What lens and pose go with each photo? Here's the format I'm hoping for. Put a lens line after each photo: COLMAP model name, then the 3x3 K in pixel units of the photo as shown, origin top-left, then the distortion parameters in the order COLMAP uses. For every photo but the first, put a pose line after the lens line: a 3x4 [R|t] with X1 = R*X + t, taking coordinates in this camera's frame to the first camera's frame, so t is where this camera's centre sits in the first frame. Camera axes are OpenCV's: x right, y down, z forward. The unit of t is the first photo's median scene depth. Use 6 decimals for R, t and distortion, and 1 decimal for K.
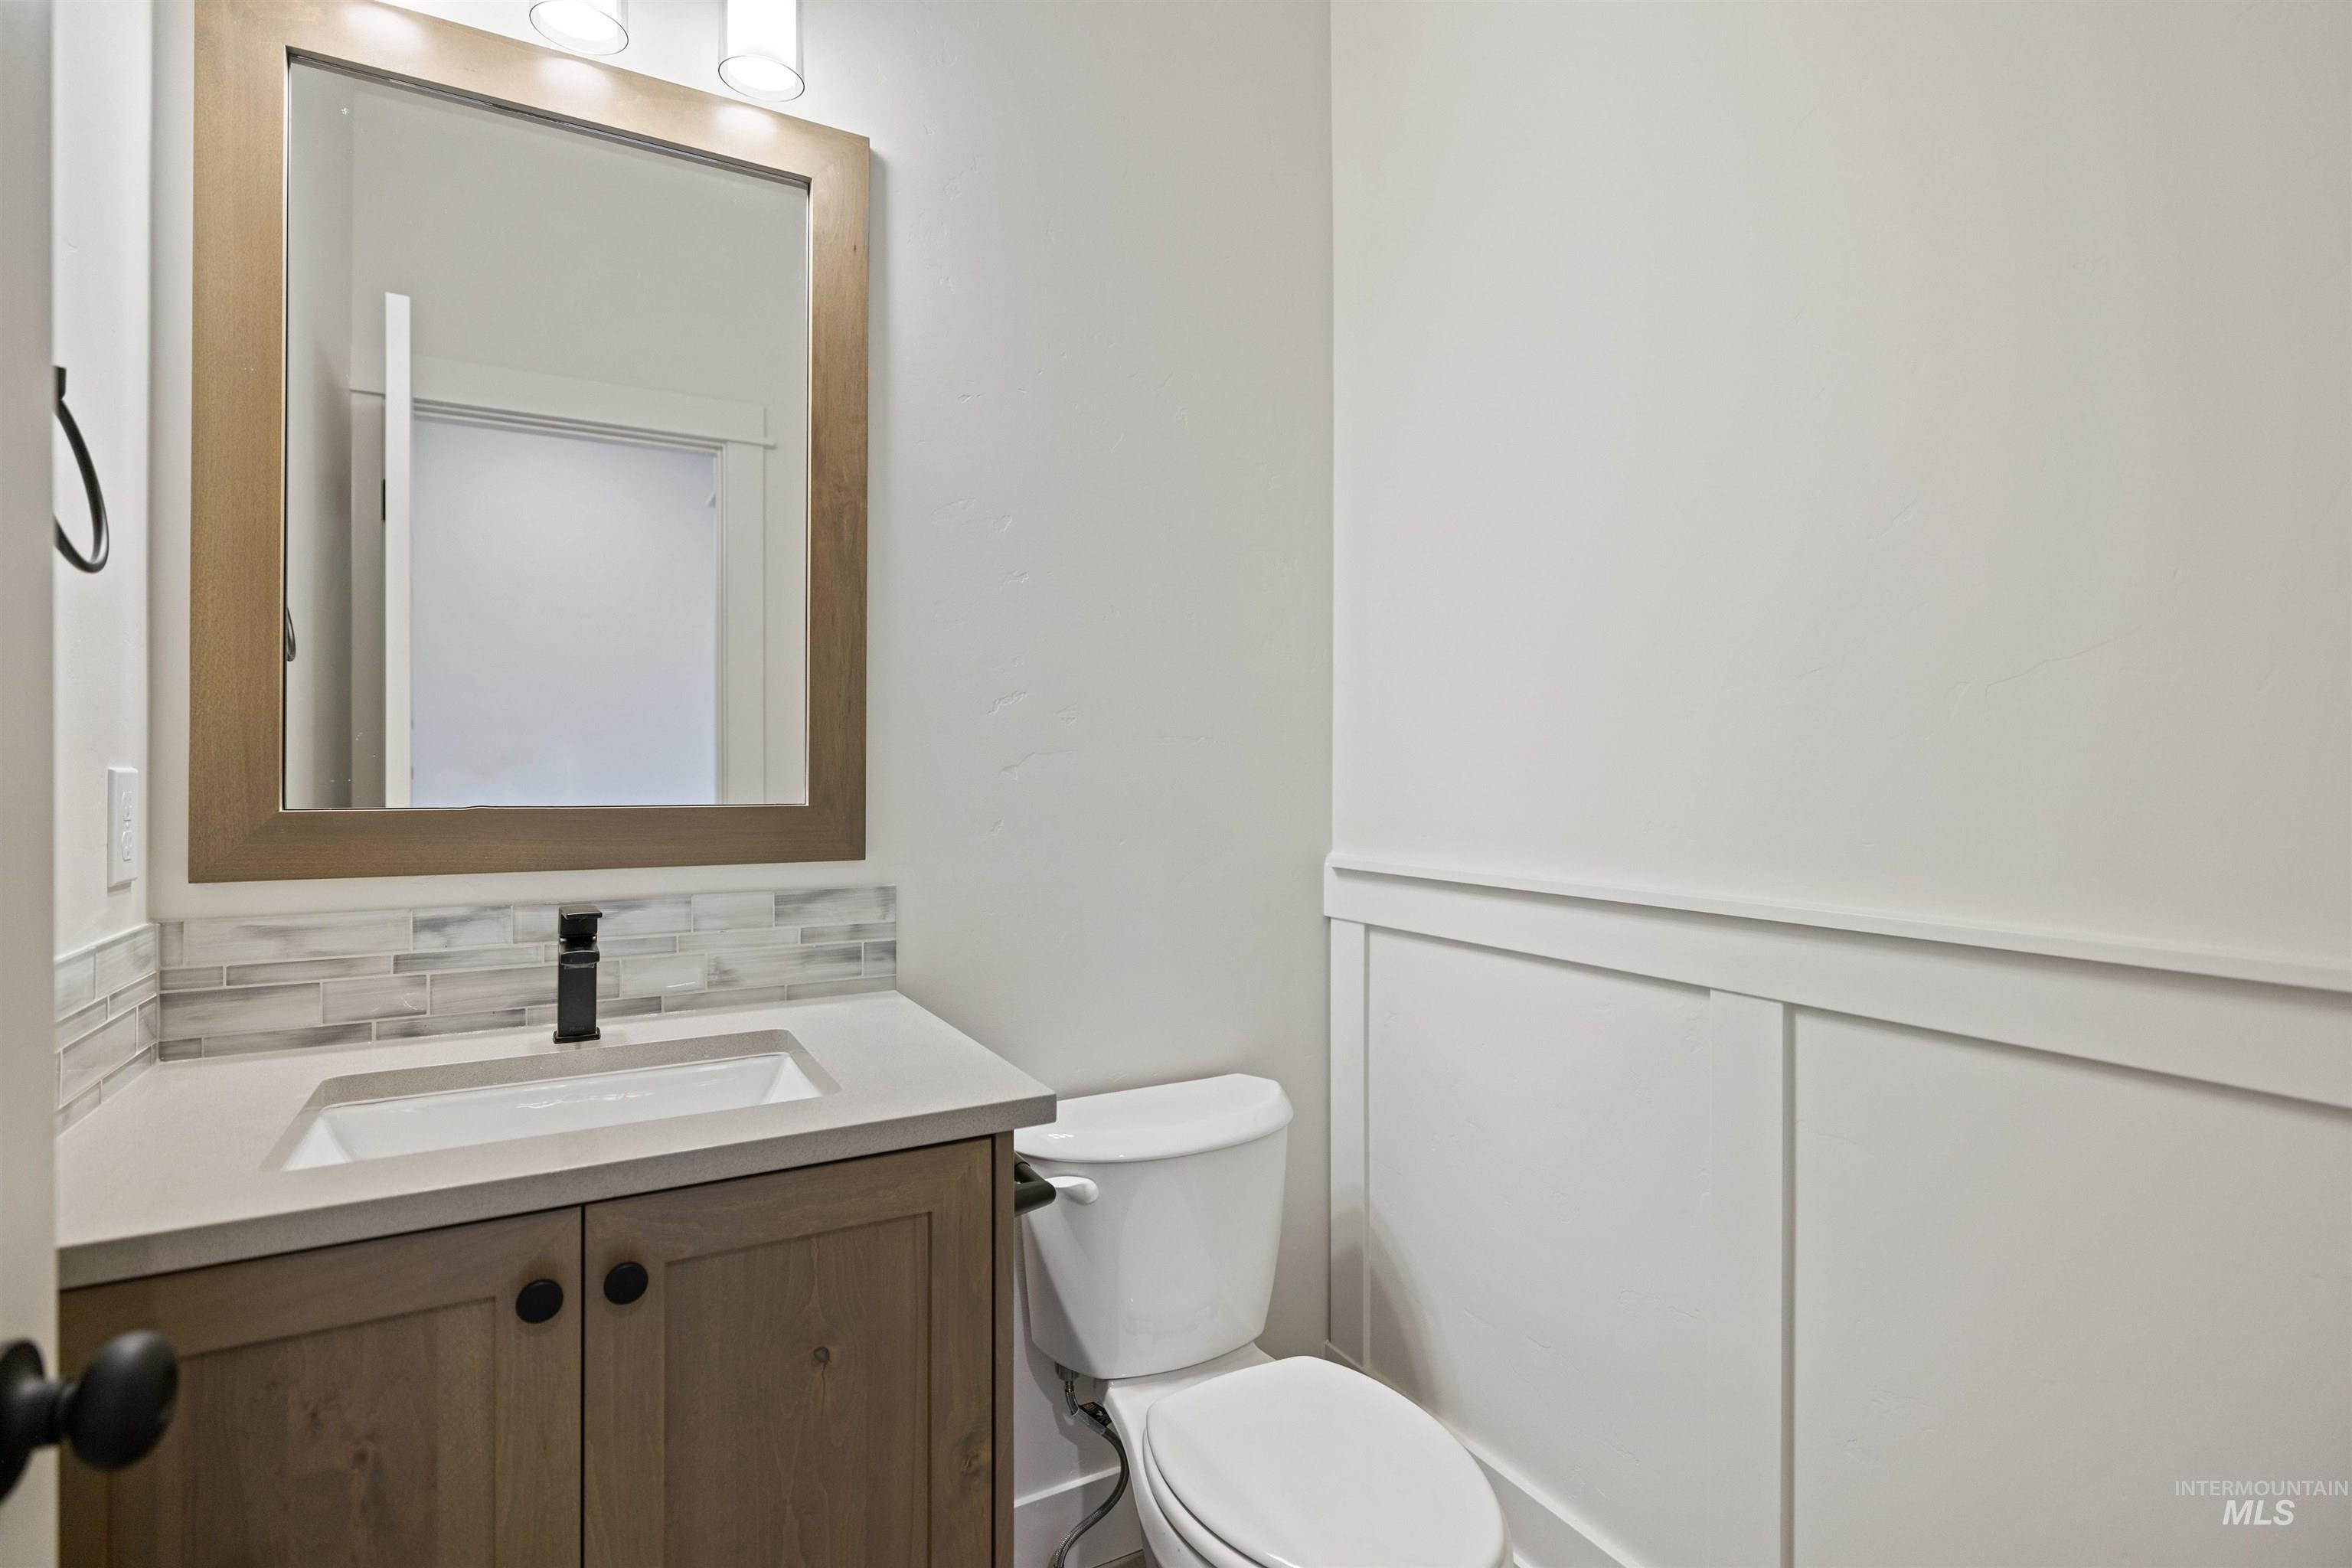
lens RADIAL K [[948.5, 0, 1013.0], [0, 948.5, 772.3], [0, 0, 1]] dist [-0.000999, -0.000224]
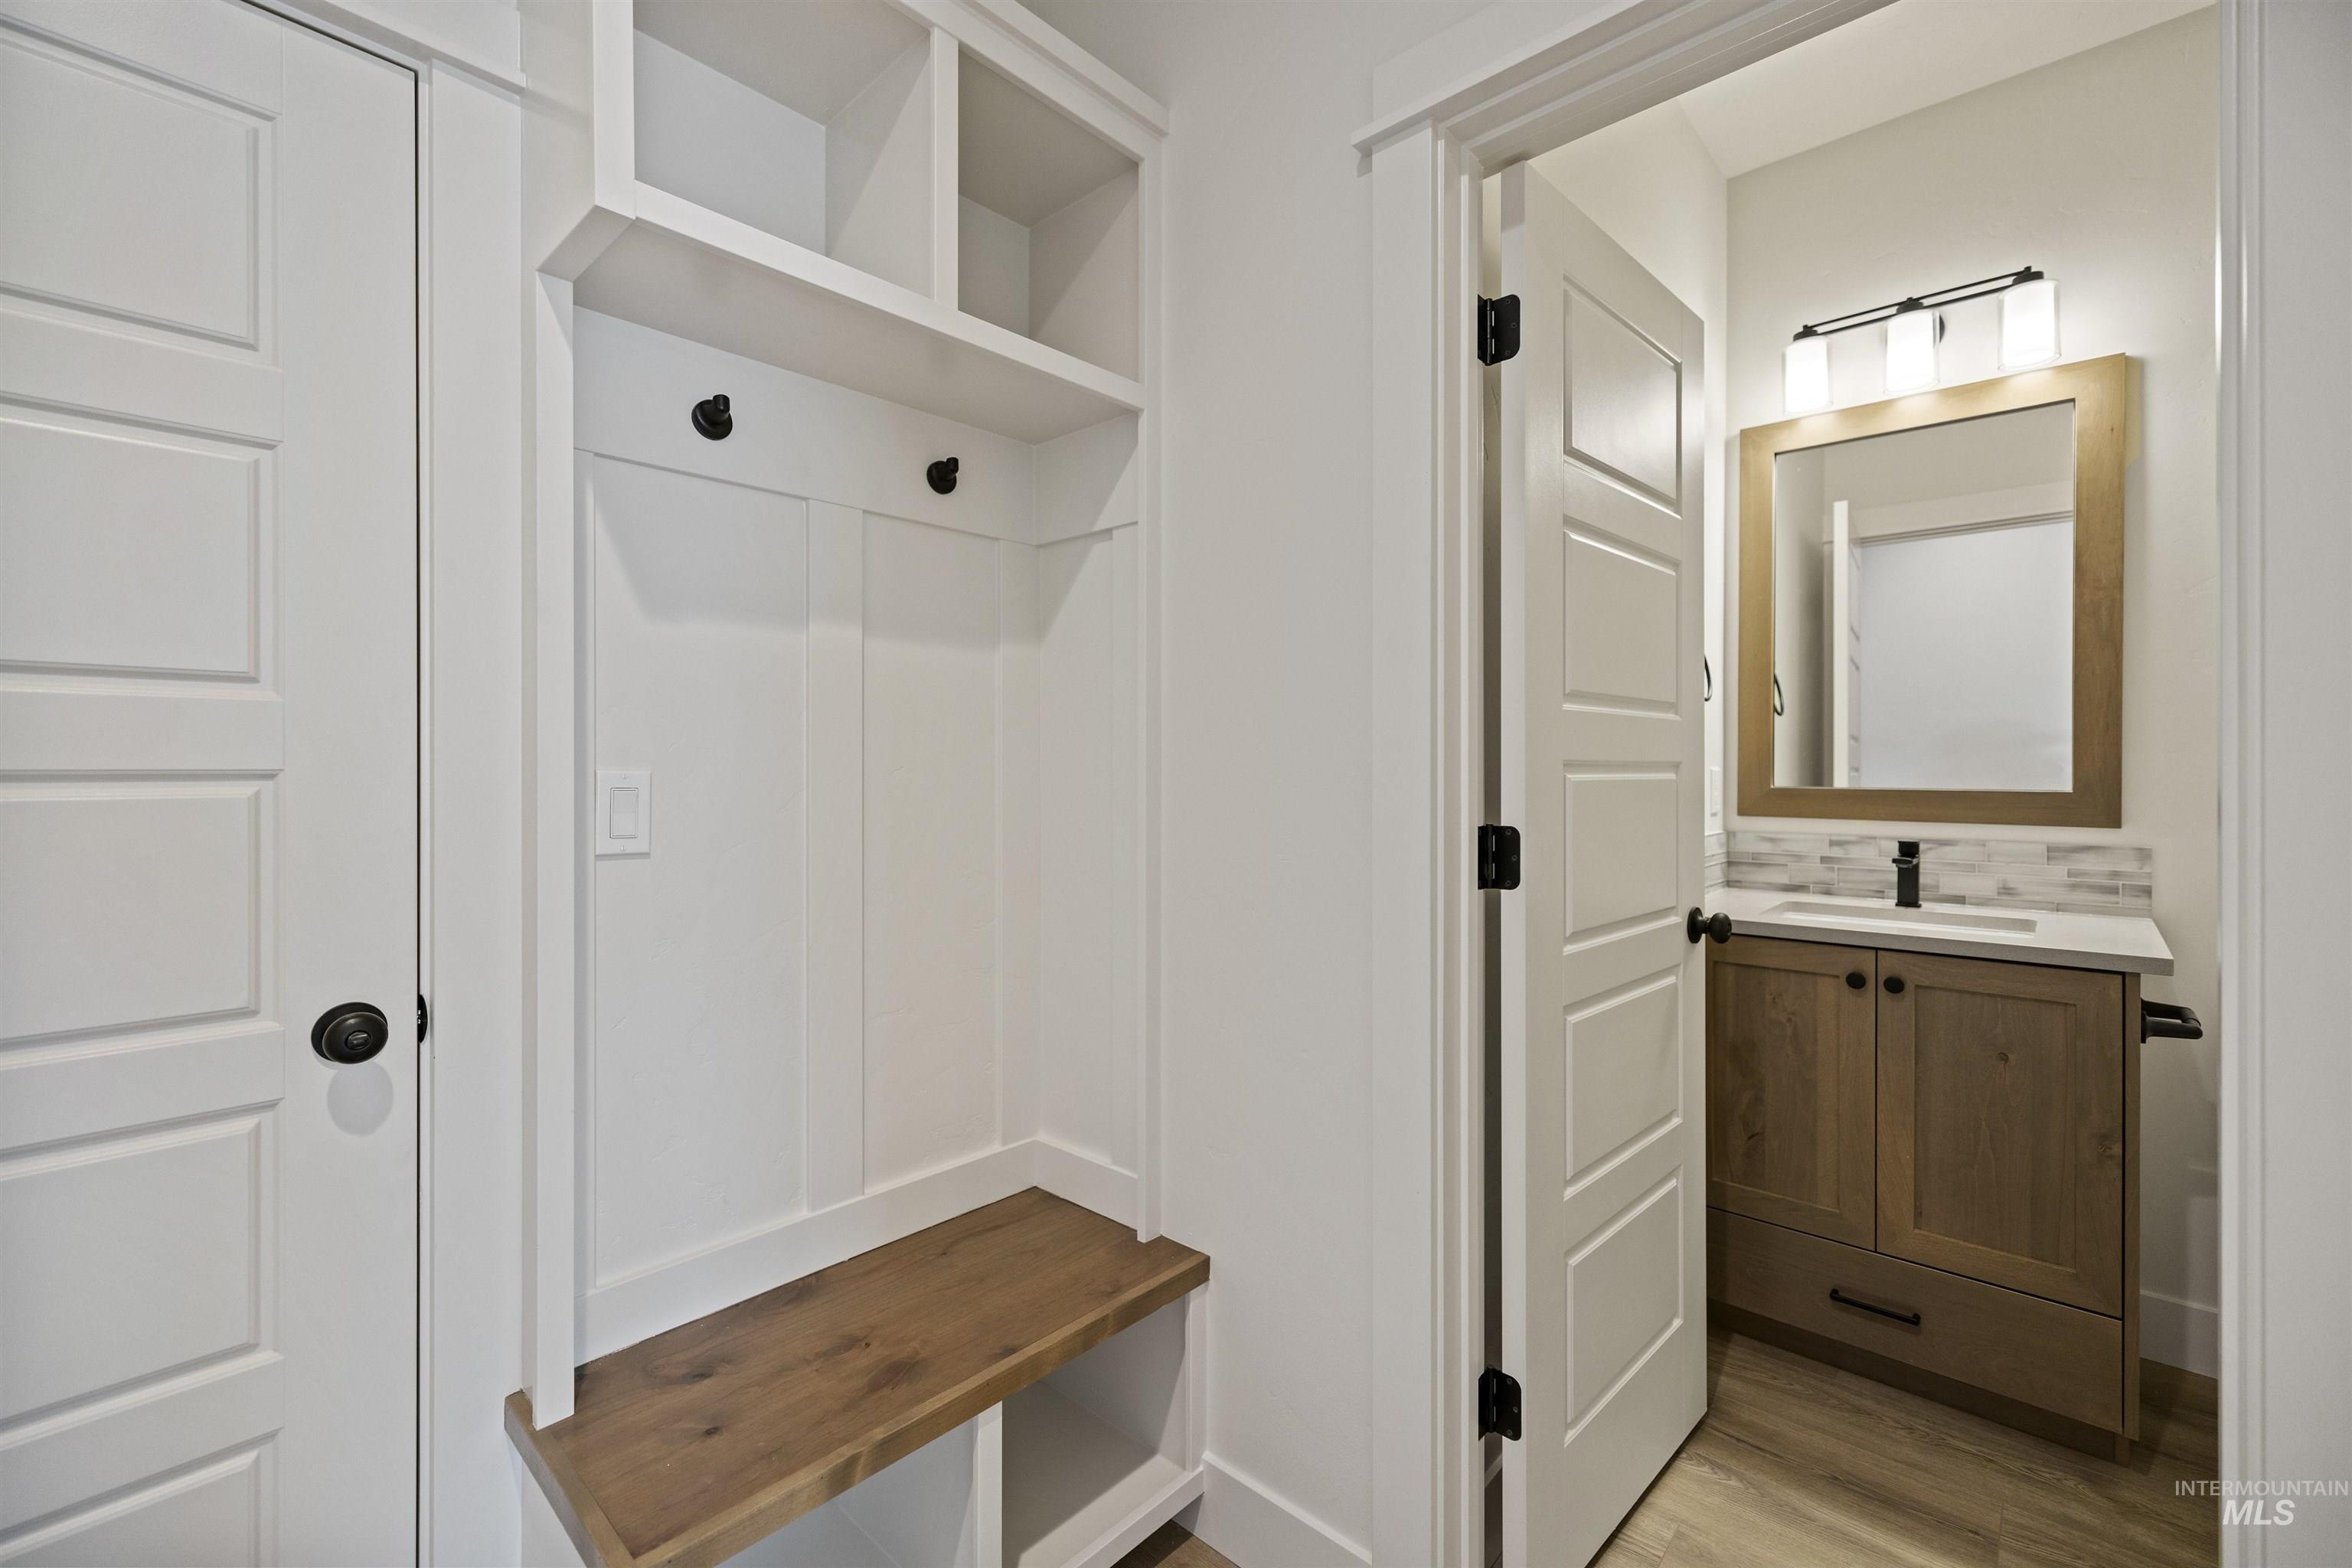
lens RADIAL K [[989.2, 0, 1180.8], [0, 989.2, 763.9], [0, 0, 1]] dist [0.000123, -0.000114]
pose [[0.327478, -0.004159, -0.944850, 0.978424], [-0.002818, 0.999982, -0.005378, 0.001338], [0.944855, 0.004424, 0.327460, -1.089375]]
